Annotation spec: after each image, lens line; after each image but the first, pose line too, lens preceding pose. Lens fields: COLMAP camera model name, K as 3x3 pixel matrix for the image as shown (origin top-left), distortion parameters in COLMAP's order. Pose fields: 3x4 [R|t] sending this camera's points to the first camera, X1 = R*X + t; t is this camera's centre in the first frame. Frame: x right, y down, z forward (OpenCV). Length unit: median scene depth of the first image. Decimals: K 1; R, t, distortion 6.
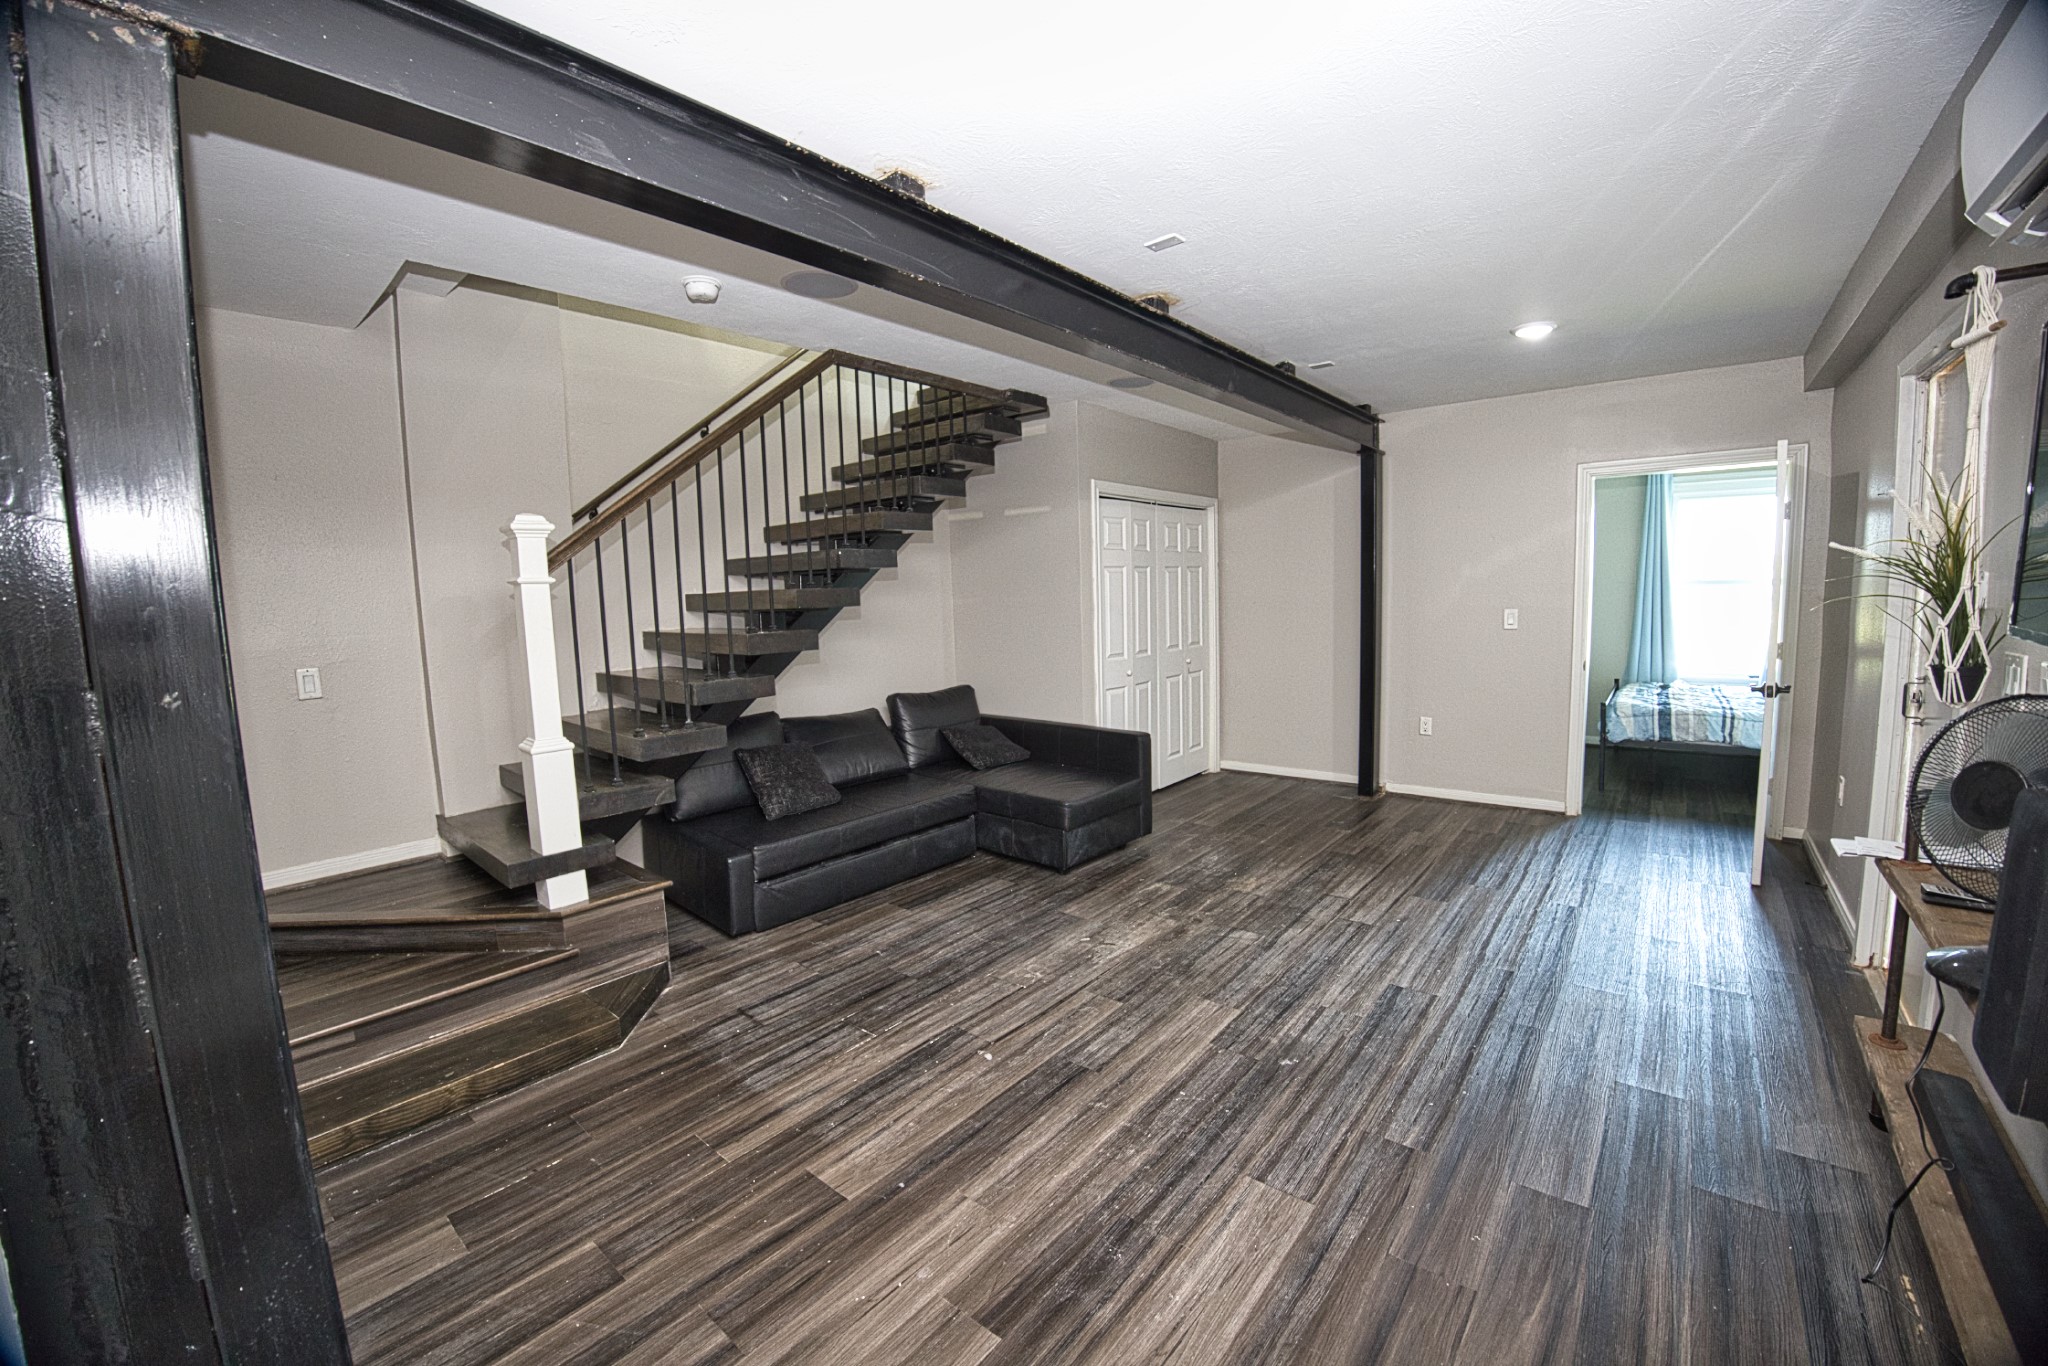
lens RADIAL K [[802.8, 0, 1028.4], [0, 802.8, 679.6], [0, 0, 1]] dist [-0.055970, 0.009363]
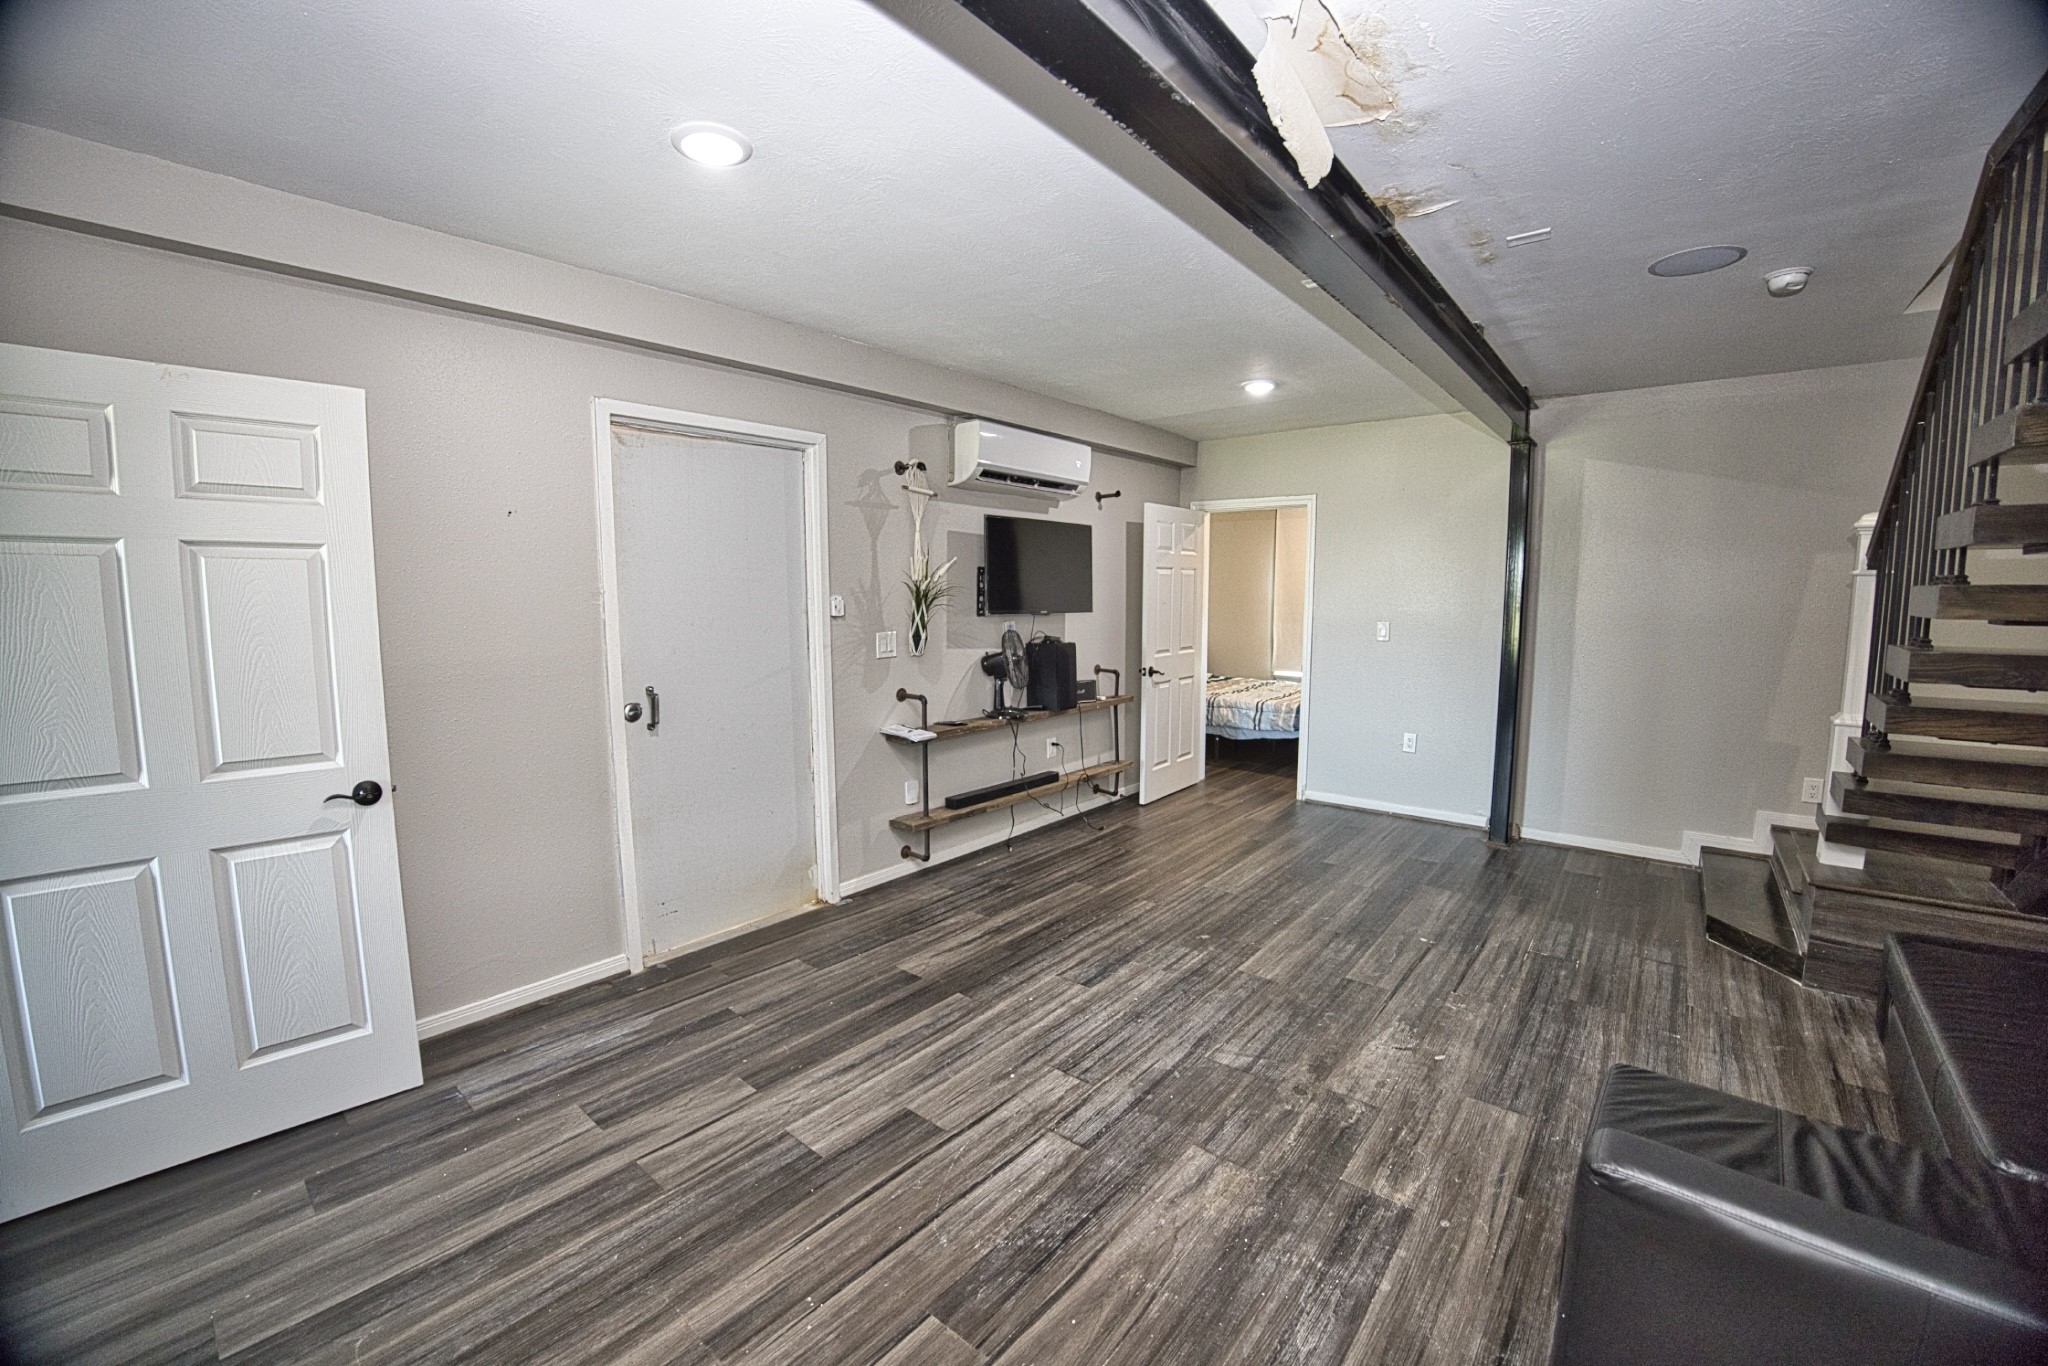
lens RADIAL K [[802.8, 0, 1028.4], [0, 802.8, 679.6], [0, 0, 1]] dist [-0.055970, 0.009363]
pose [[-0.999581, 0.028901, 0.001367, 0.475971], [0.028499, 0.975308, 0.219004, -0.209784], [0.004996, 0.218952, -0.975723, 1.734471]]
